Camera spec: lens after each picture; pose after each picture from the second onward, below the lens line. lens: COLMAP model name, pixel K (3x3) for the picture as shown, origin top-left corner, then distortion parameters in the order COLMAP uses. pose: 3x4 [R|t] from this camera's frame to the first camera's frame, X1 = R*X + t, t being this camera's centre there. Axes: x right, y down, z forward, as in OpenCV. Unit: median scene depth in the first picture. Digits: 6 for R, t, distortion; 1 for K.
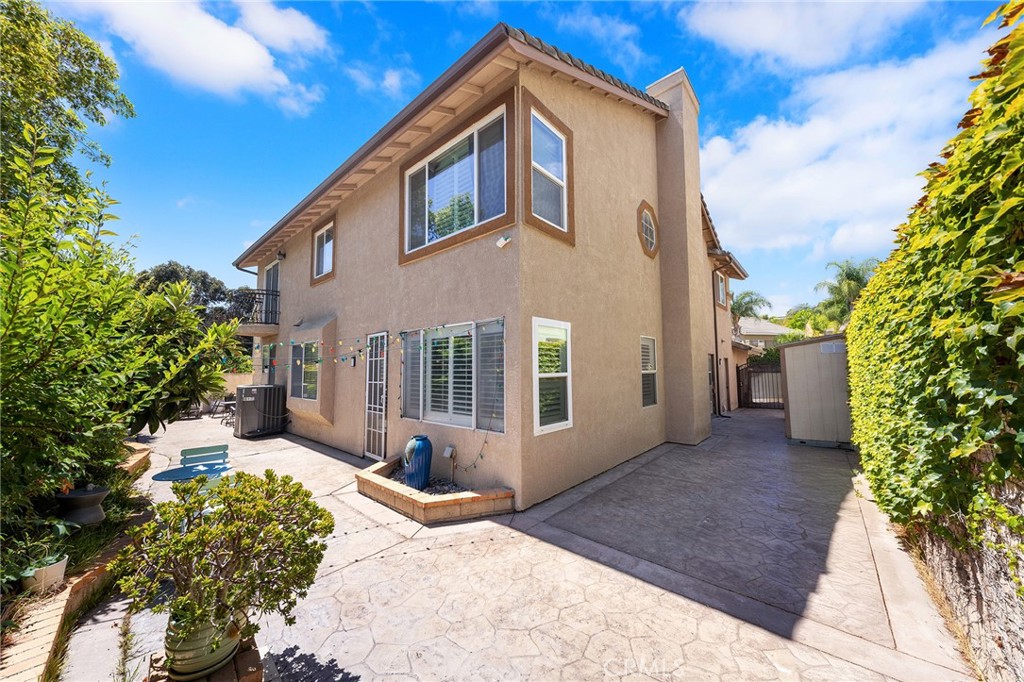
lens RADIAL K [[354.3, 0, 513.6], [0, 354.3, 342.9], [0, 0, 1]] dist [0.002116, -0.000116]
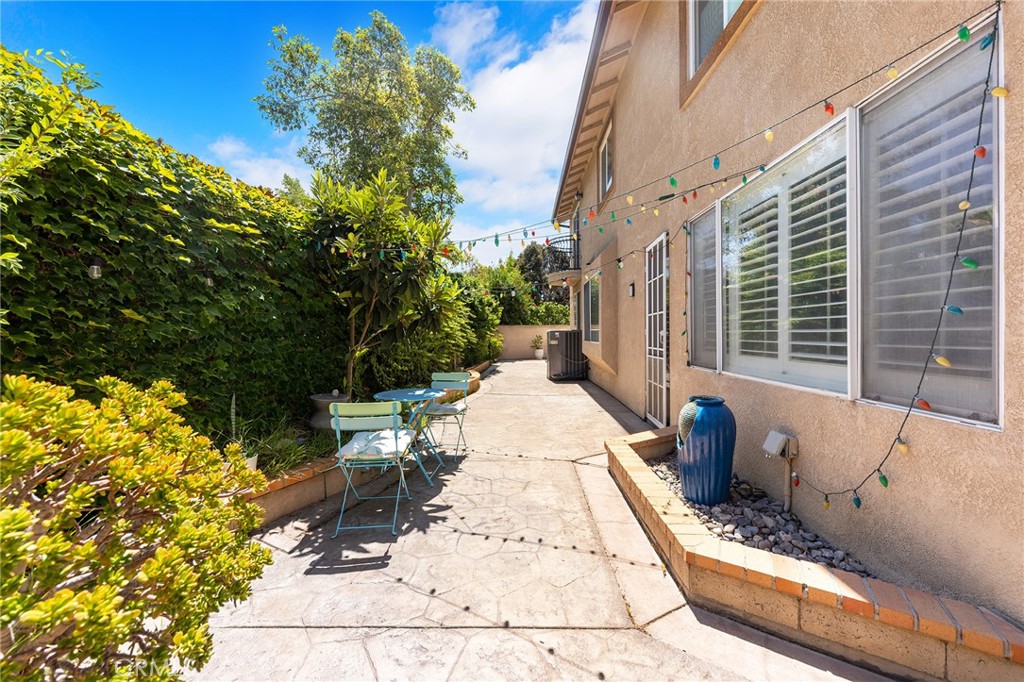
lens RADIAL K [[354.3, 0, 514.9], [0, 354.3, 334.0], [0, 0, 1]] dist [0.002116, -0.000116]
pose [[0.628741, 0.000139, -0.777614, -0.041015], [0.060095, 0.997001, 0.048768, 0.123180], [0.775289, -0.077394, 0.626847, 0.448836]]
